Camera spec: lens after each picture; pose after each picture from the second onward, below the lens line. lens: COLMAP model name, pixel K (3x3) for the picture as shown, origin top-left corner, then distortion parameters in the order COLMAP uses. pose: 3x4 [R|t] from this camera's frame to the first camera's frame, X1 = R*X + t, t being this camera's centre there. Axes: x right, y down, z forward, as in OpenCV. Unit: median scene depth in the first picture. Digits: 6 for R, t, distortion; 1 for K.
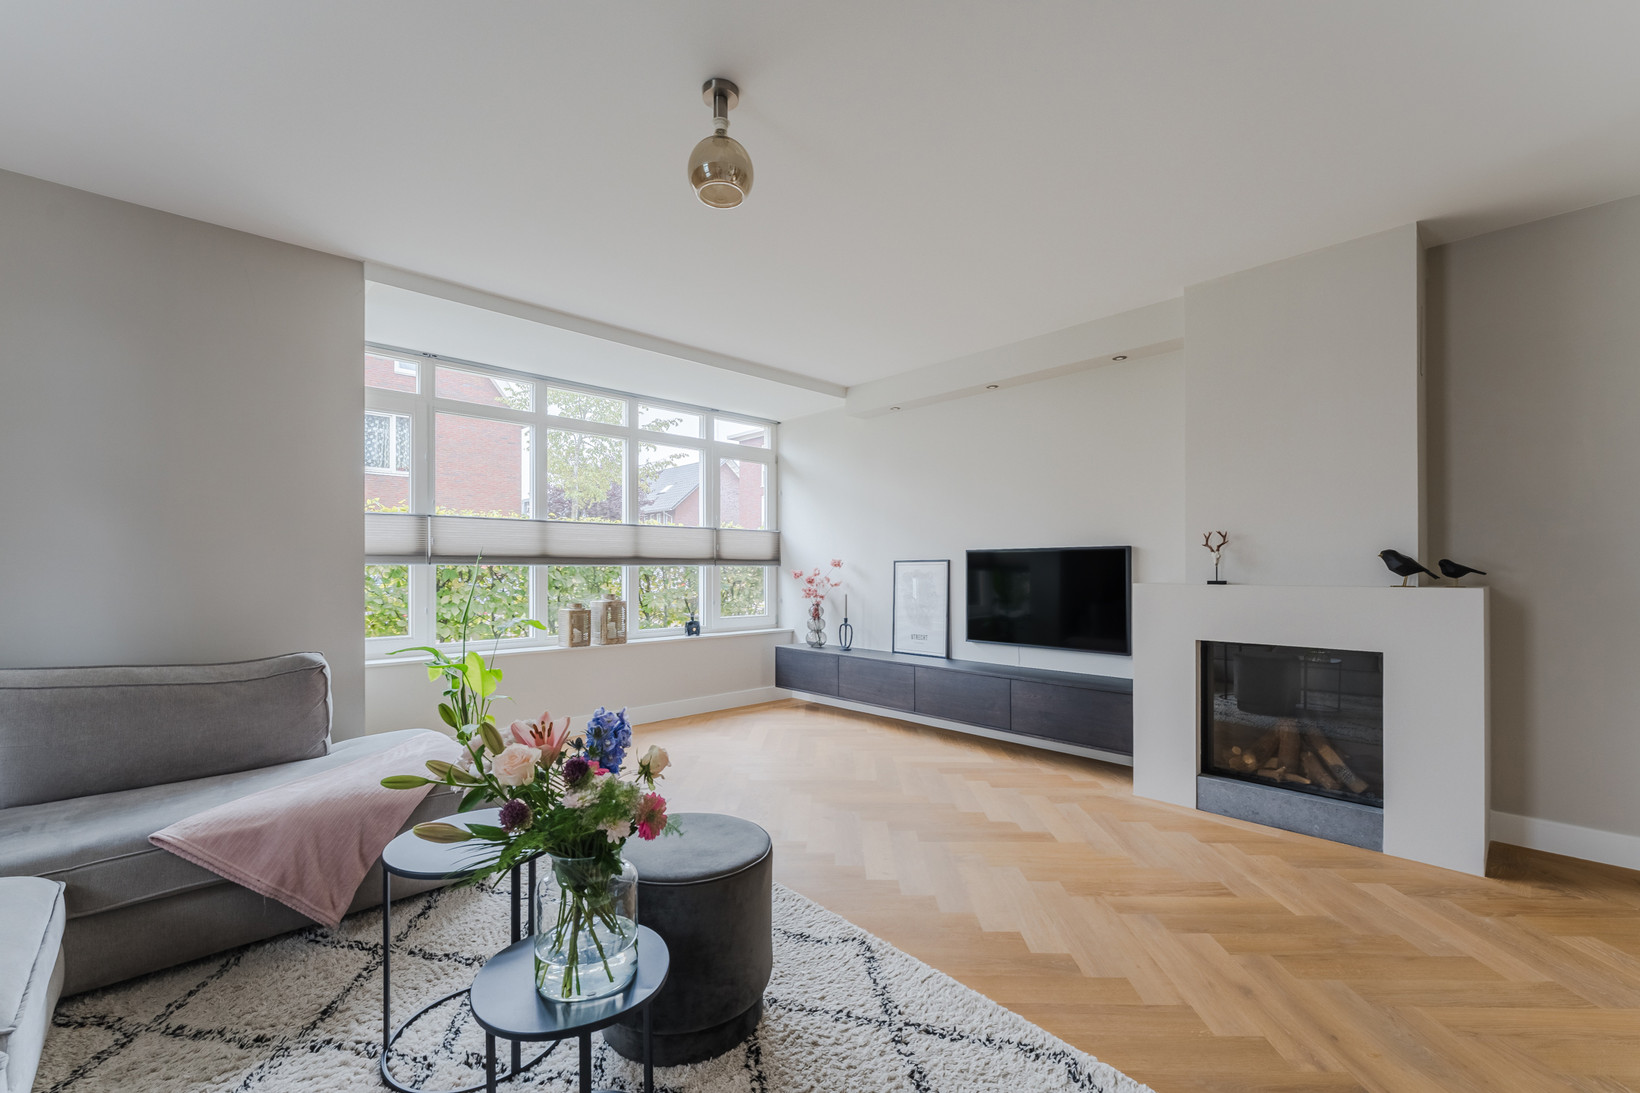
lens RADIAL K [[678.7, 0, 818.9], [0, 678.7, 565.1], [0, 0, 1]] dist [-0.000575, -0.000068]
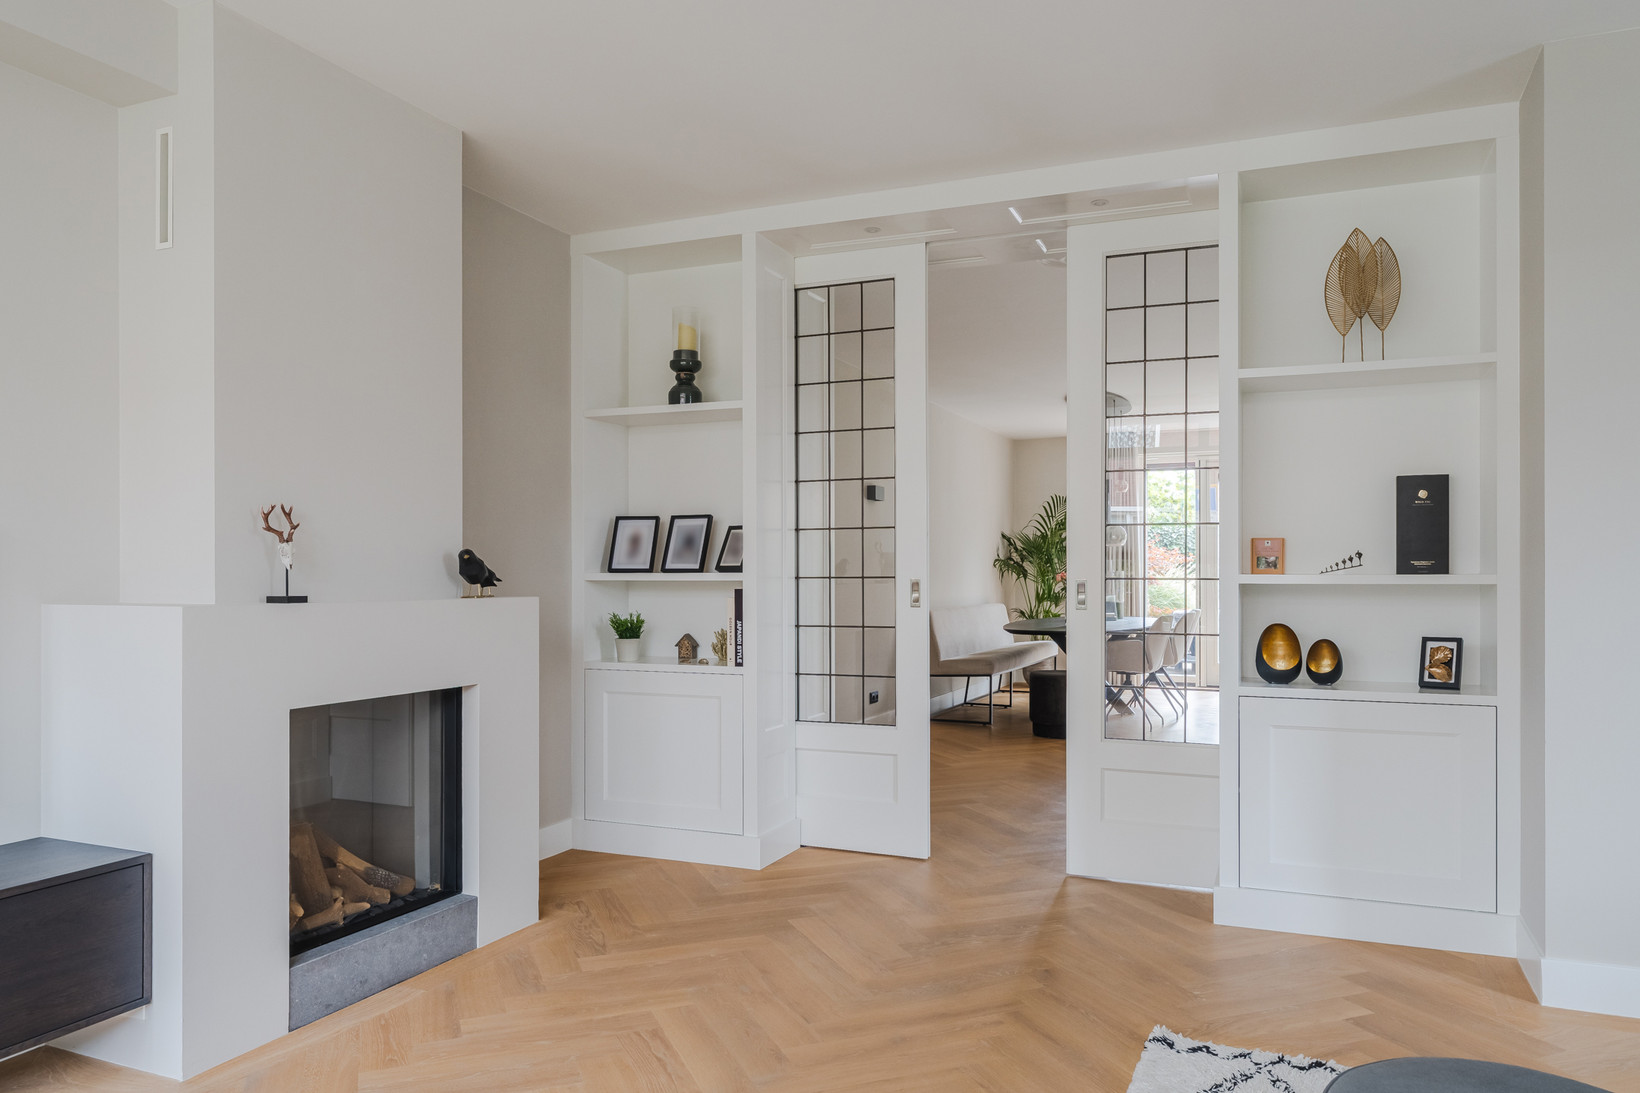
lens RADIAL K [[1115.4, 0, 833.3], [0, 1115.4, 576.3], [0, 0, 1]] dist [0.000497, -0.002330]
pose [[-0.397425, 0.001142, 0.917634, -0.396083], [-0.003909, 0.999988, -0.002937, 0.008180], [-0.917626, -0.004755, -0.397416, 0.947186]]
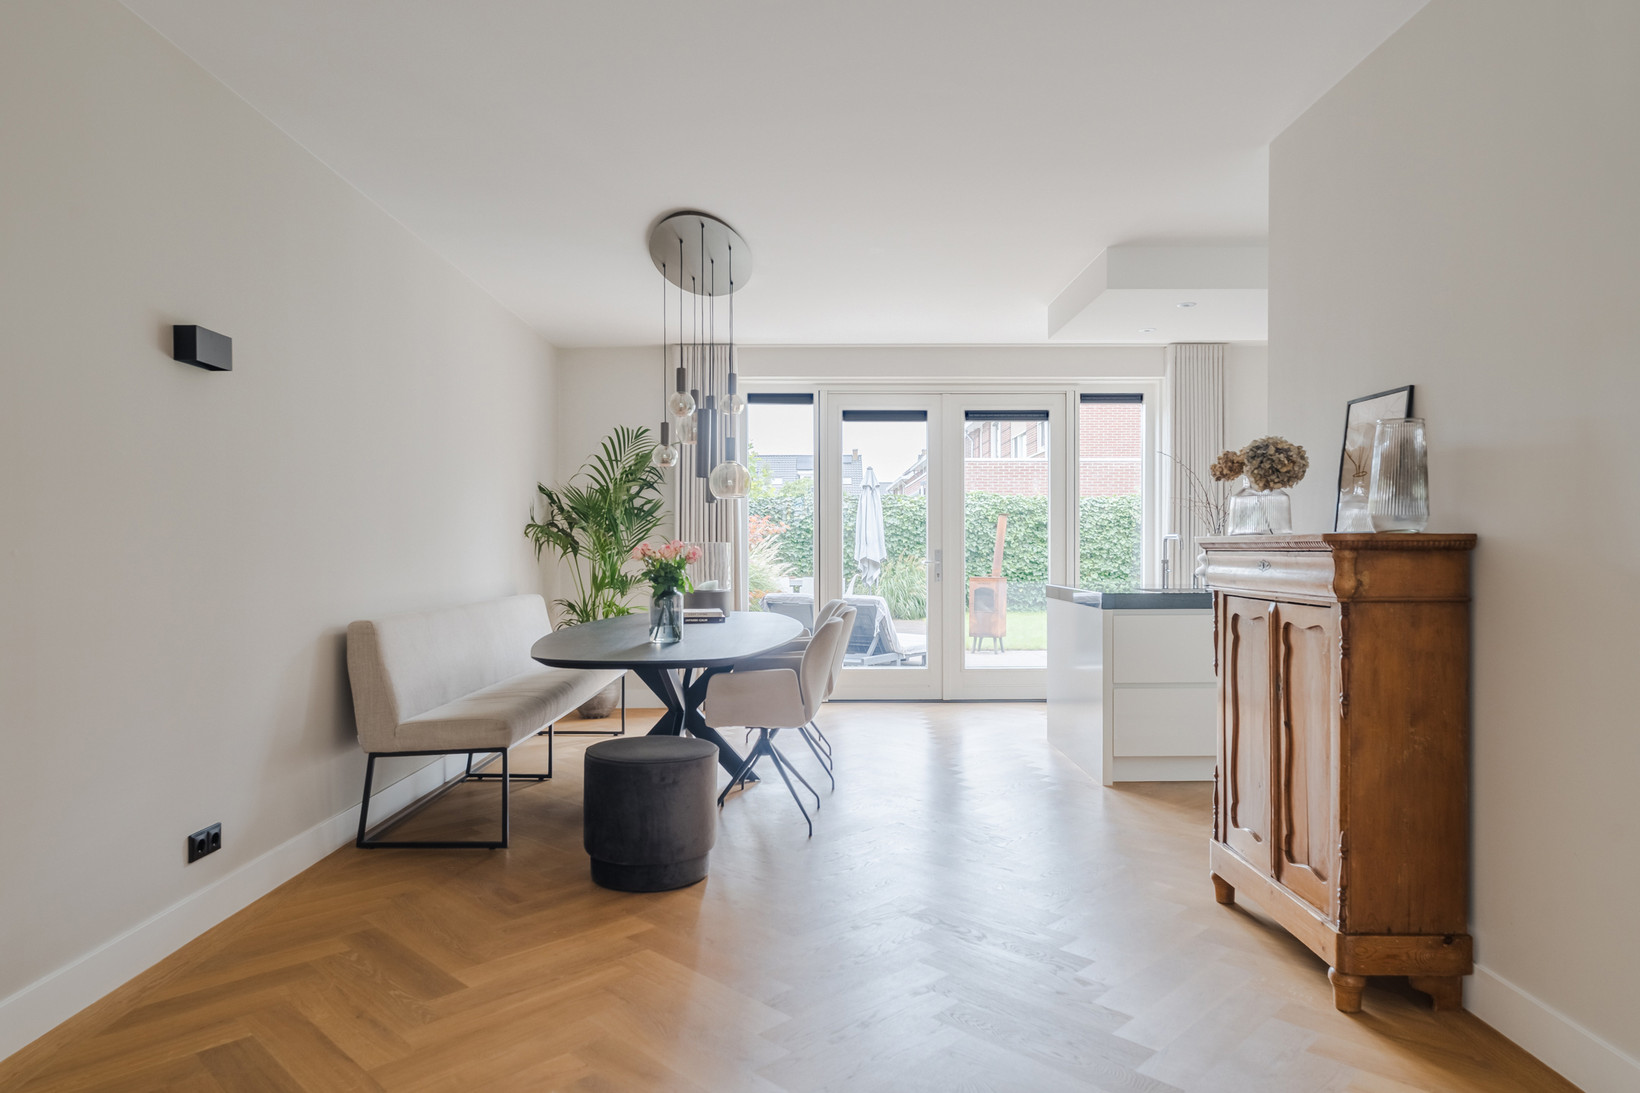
lens RADIAL K [[1002.7, 0, 823.5], [0, 1002.7, 550.6], [0, 0, 1]] dist [0.001555, -0.000077]
pose [[-0.730851, 0.001921, 0.682534, 0.767860], [-0.001447, 0.999989, -0.004364, 0.003517], [-0.682536, -0.004177, -0.730840, 0.180785]]
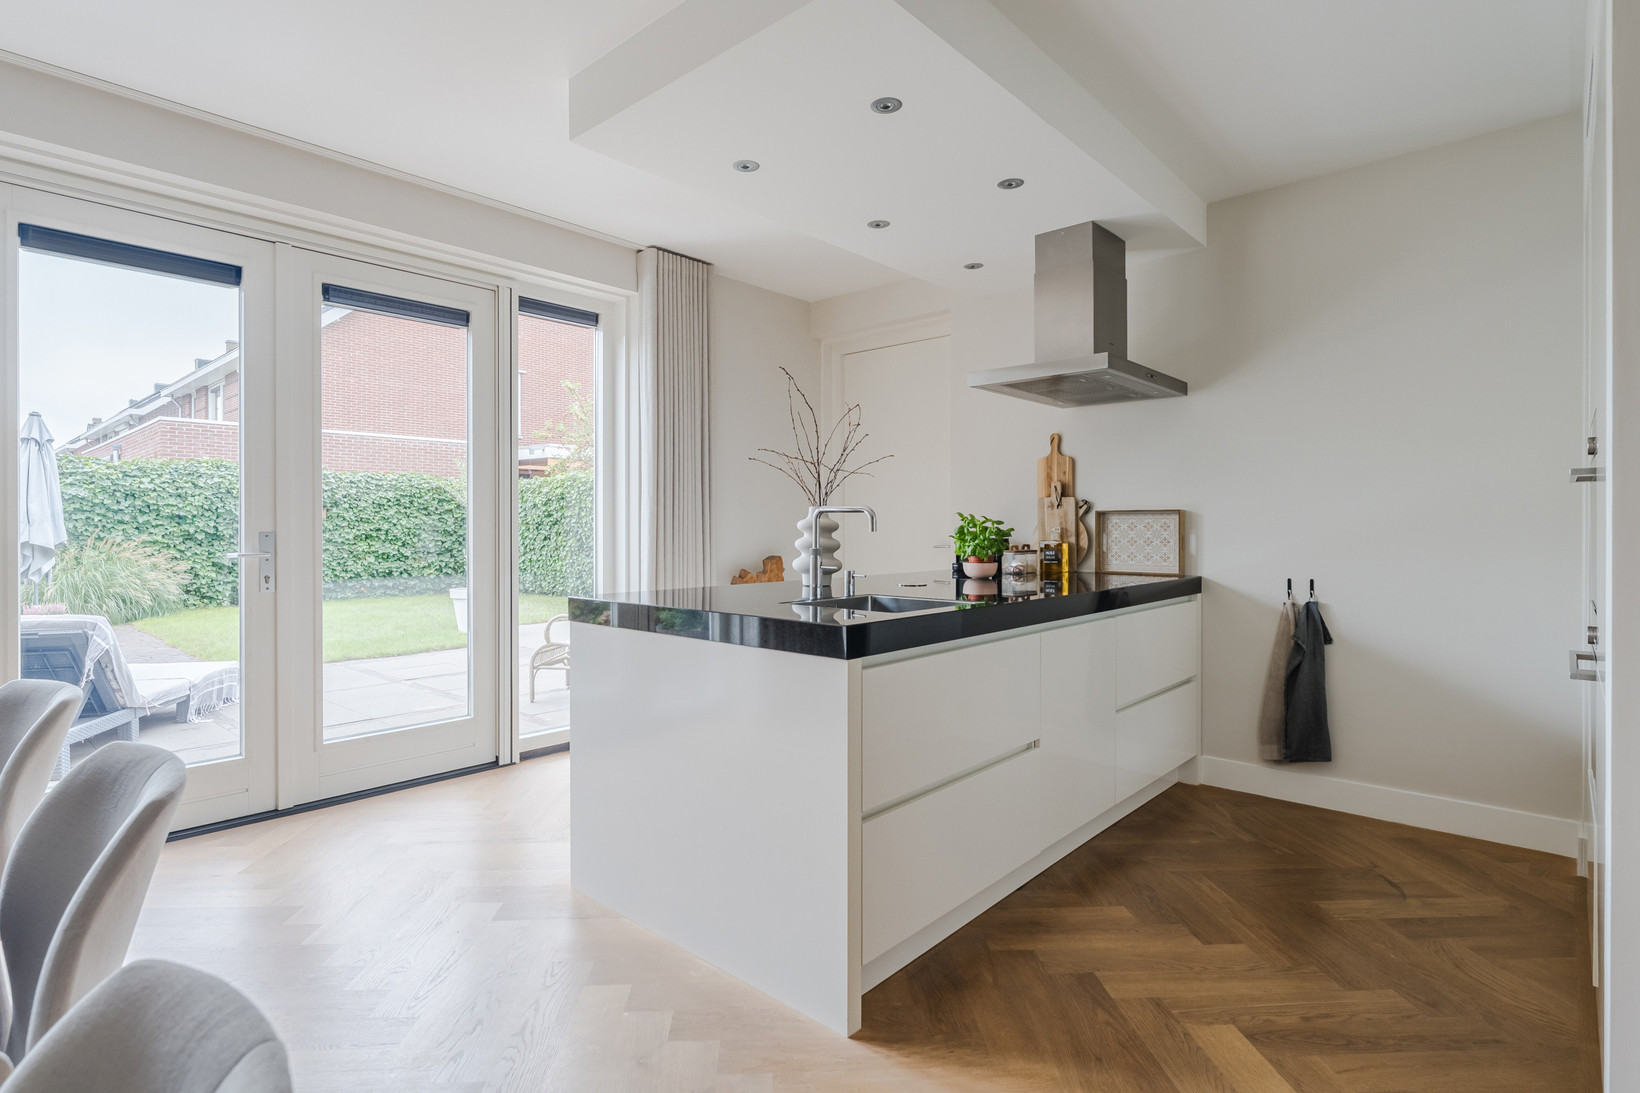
lens RADIAL K [[819.5, 0, 813.4], [0, 819.5, 529.0], [0, 0, 1]] dist [-0.000321, -0.000519]
pose [[-0.997403, 0.003087, -0.071957, 1.533980], [0.003505, 0.999978, -0.005684, -0.003890], [0.071938, -0.005922, -0.997392, -0.612370]]
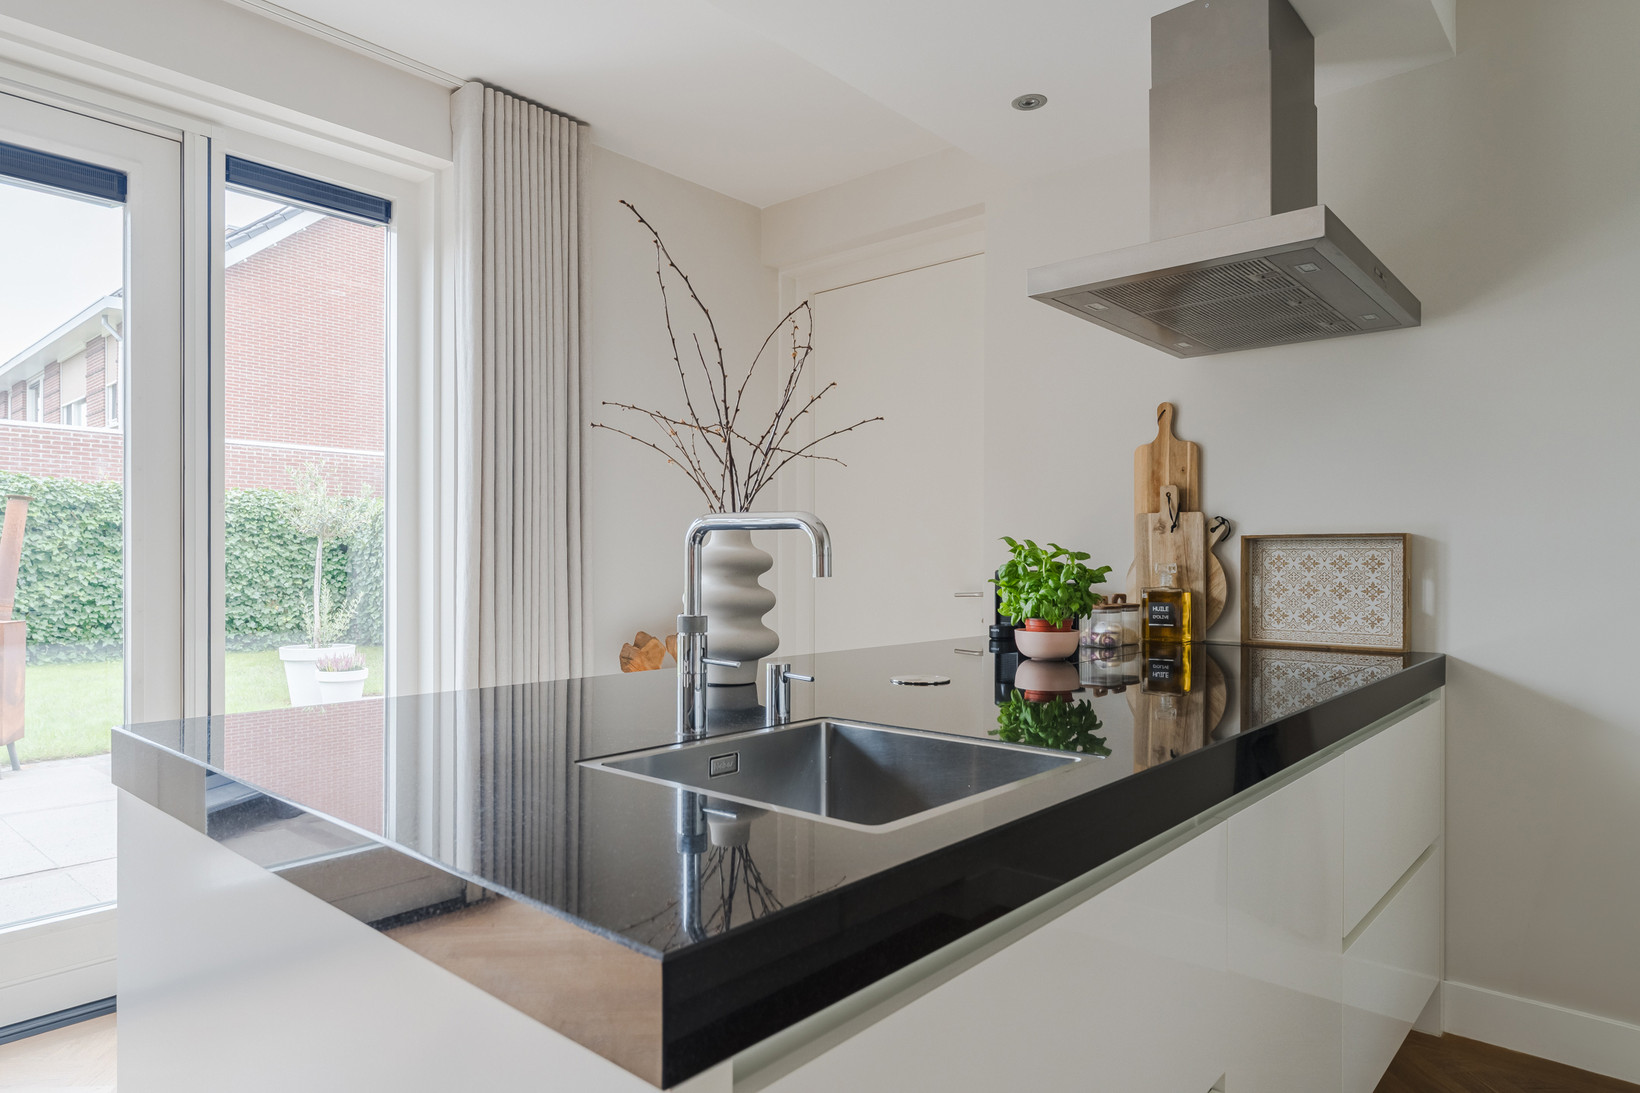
lens RADIAL K [[975.7, 0, 814.6], [0, 975.7, 563.8], [0, 0, 1]] dist [0.000190, 0.001761]
pose [[-0.996371, 0.000978, -0.085108, 1.460142], [0.001475, 0.999982, -0.005773, -0.008225], [0.085100, -0.005877, -0.996355, -0.996844]]
